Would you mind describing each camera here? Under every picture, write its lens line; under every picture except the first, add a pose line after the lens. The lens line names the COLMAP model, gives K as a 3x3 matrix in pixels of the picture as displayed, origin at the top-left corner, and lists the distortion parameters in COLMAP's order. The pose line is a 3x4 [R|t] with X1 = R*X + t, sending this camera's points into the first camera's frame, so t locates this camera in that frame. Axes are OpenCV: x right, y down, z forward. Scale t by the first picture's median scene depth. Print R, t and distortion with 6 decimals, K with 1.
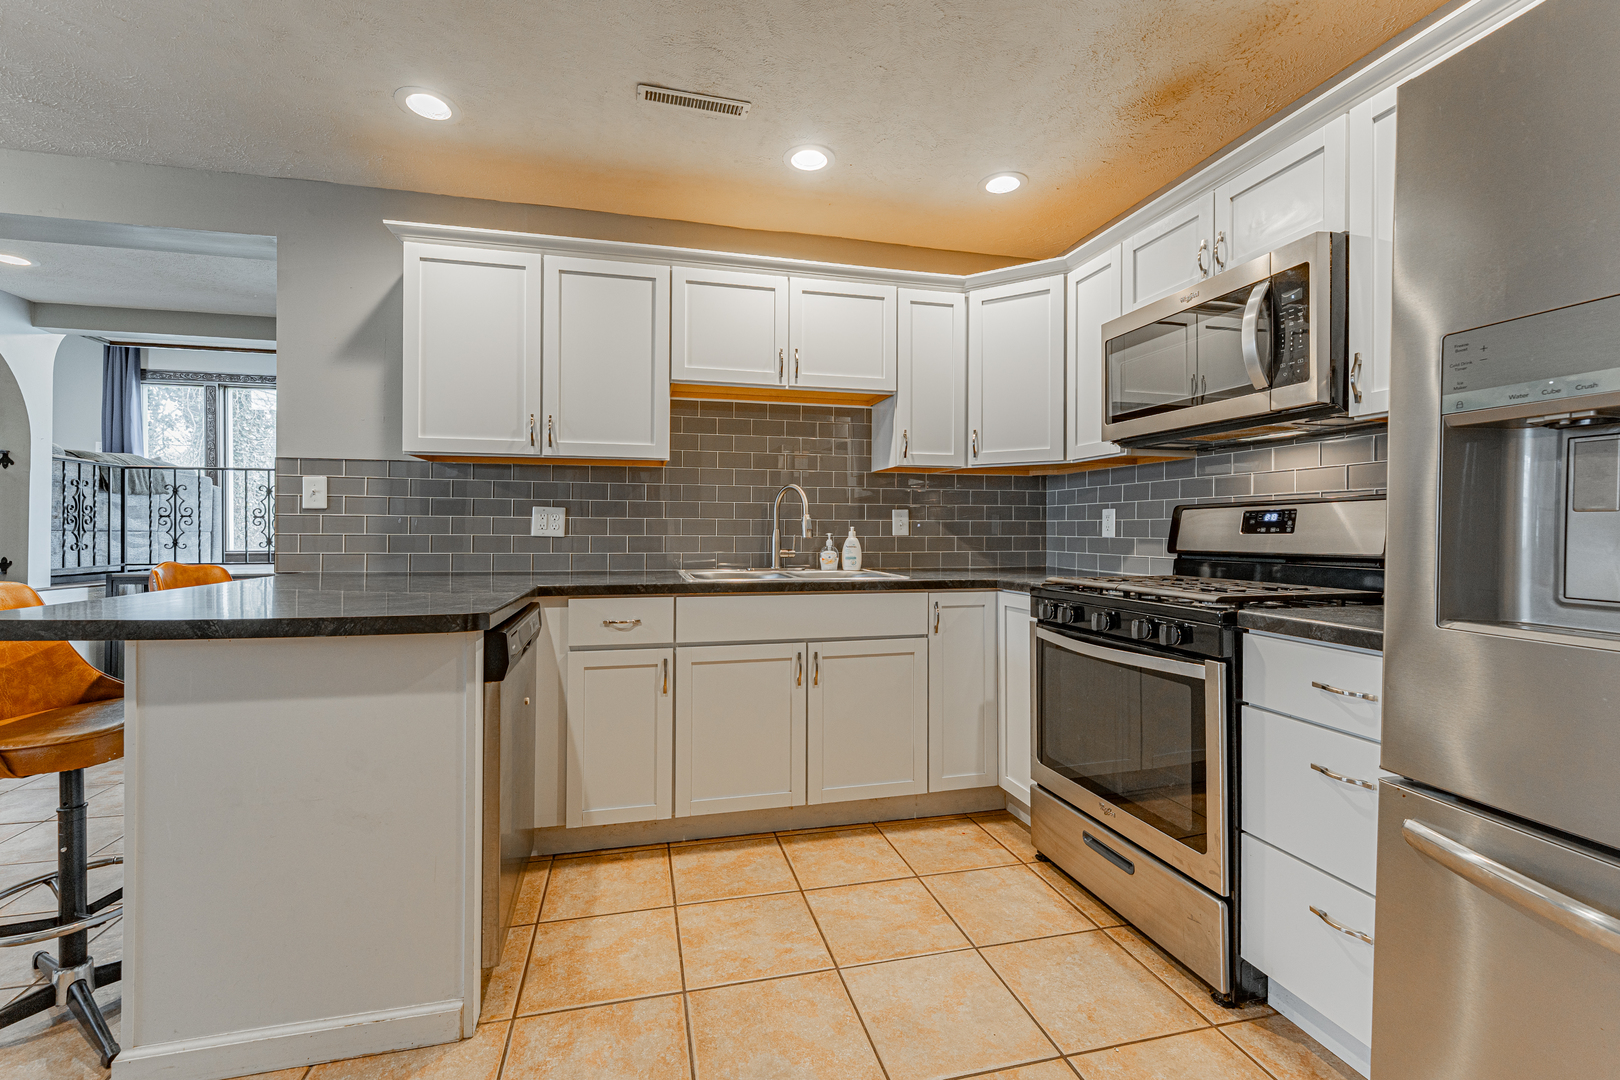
lens RADIAL K [[659.0, 0, 813.3], [0, 659.0, 527.7], [0, 0, 1]] dist [-0.000195, 0.000337]
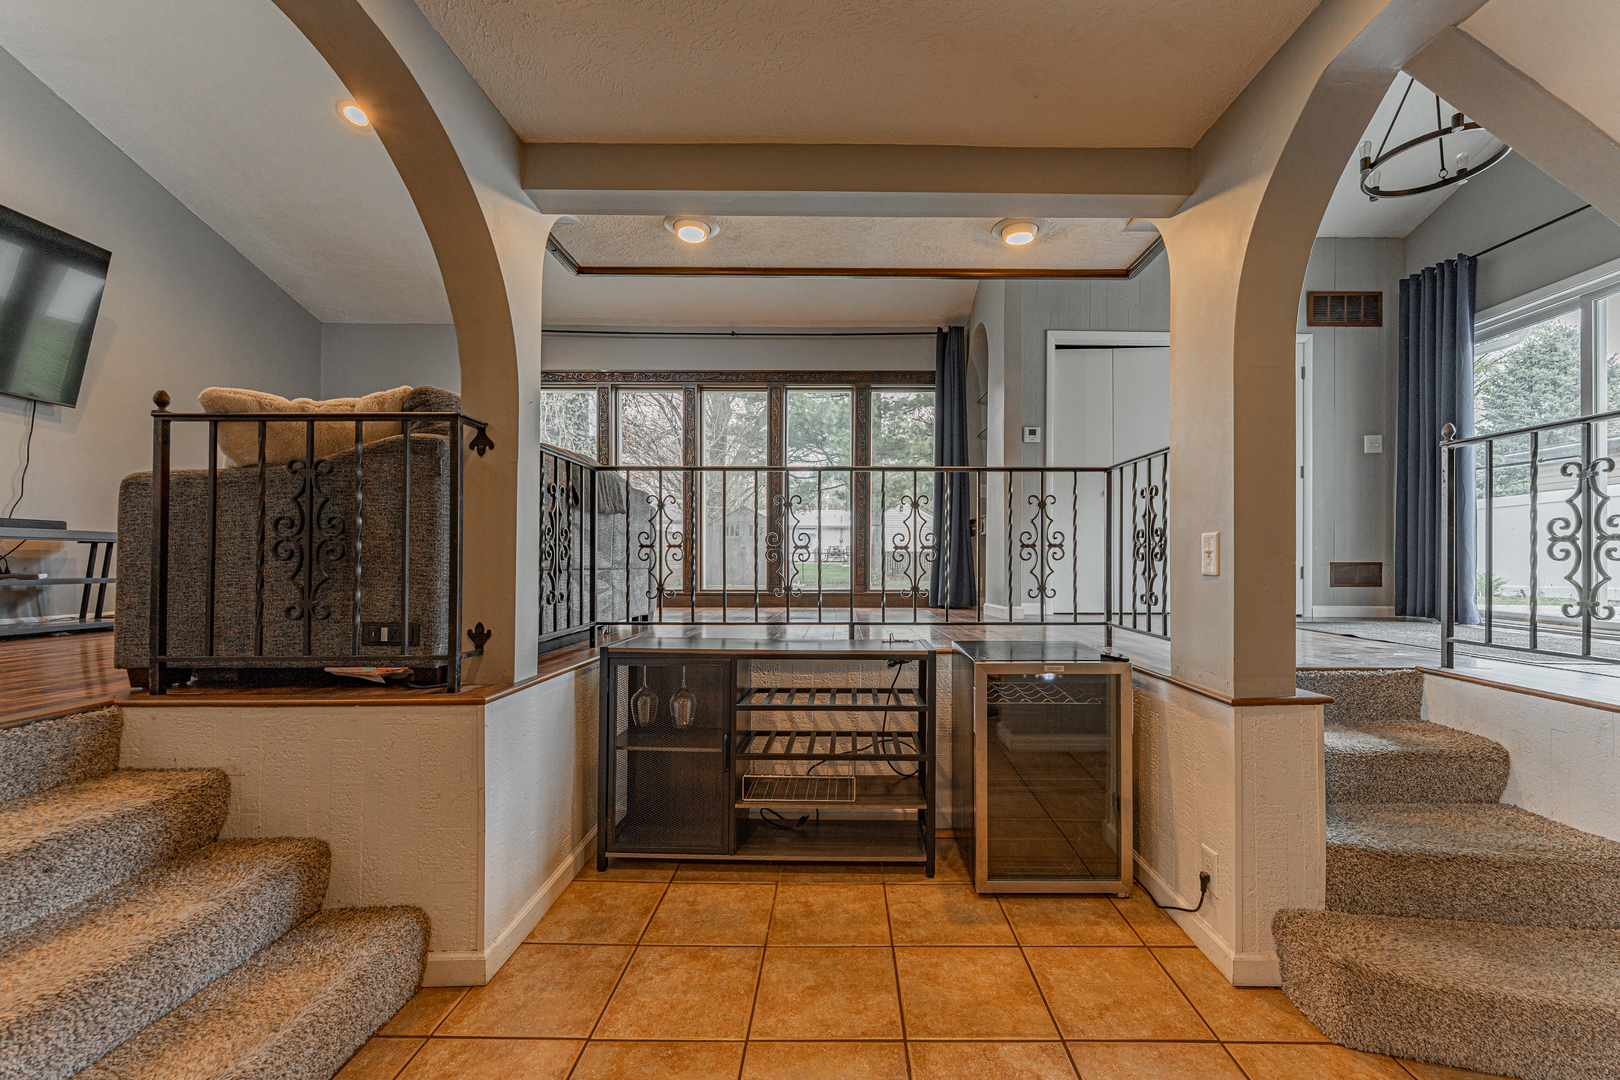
lens RADIAL K [[659.0, 0, 839.0], [0, 659.0, 563.2], [0, 0, 1]] dist [-0.000195, 0.000337]
pose [[0.967981, -0.001726, -0.251018, -1.107766], [0.001336, 0.999998, -0.001725, -0.001418], [0.251020, 0.001335, 0.967981, 0.756562]]
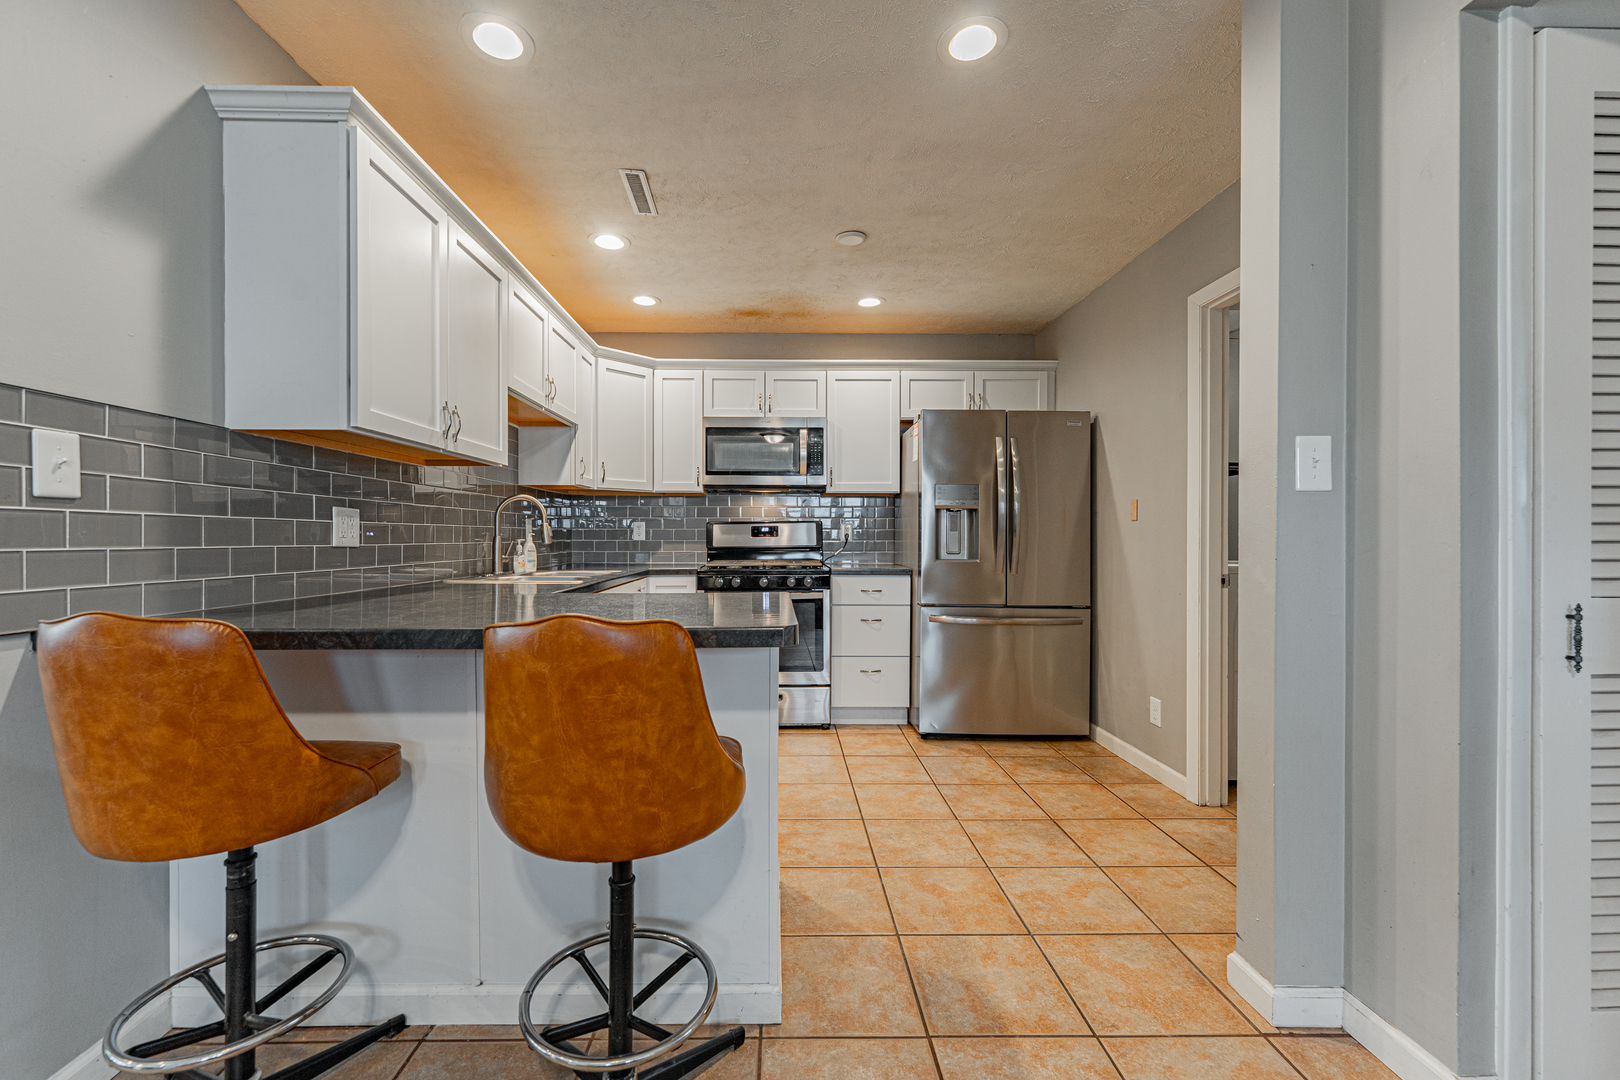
lens RADIAL K [[659.0, 0, 778.9], [0, 659.0, 539.1], [0, 0, 1]] dist [-0.000195, 0.000337]
pose [[0.241434, -0.008390, 0.970381, -1.066094], [-0.001948, 0.999956, 0.009131, -0.003188], [-0.970415, -0.004094, 0.241407, 0.350017]]
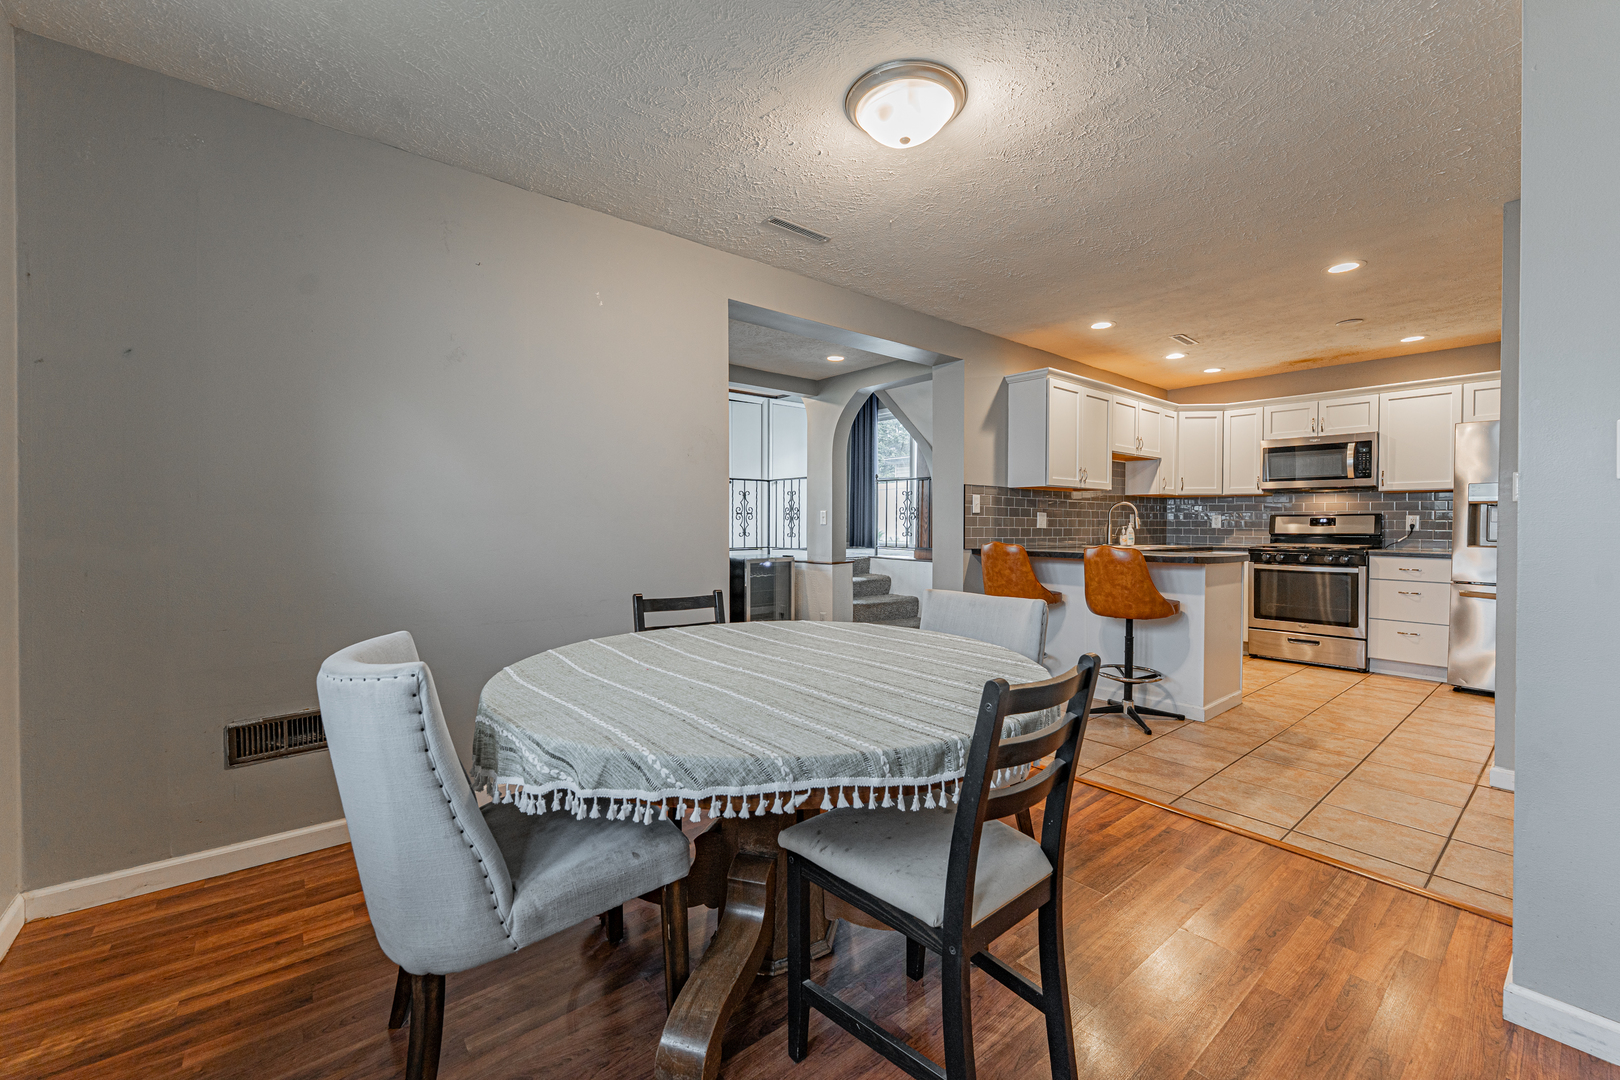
lens RADIAL K [[659.0, 0, 810.7], [0, 659.0, 528.9], [0, 0, 1]] dist [-0.000195, 0.000337]
pose [[0.902840, -0.002137, 0.429972, -1.899550], [-0.003927, 0.999905, 0.013214, -0.006769], [-0.429960, -0.013619, 0.902745, -0.440742]]
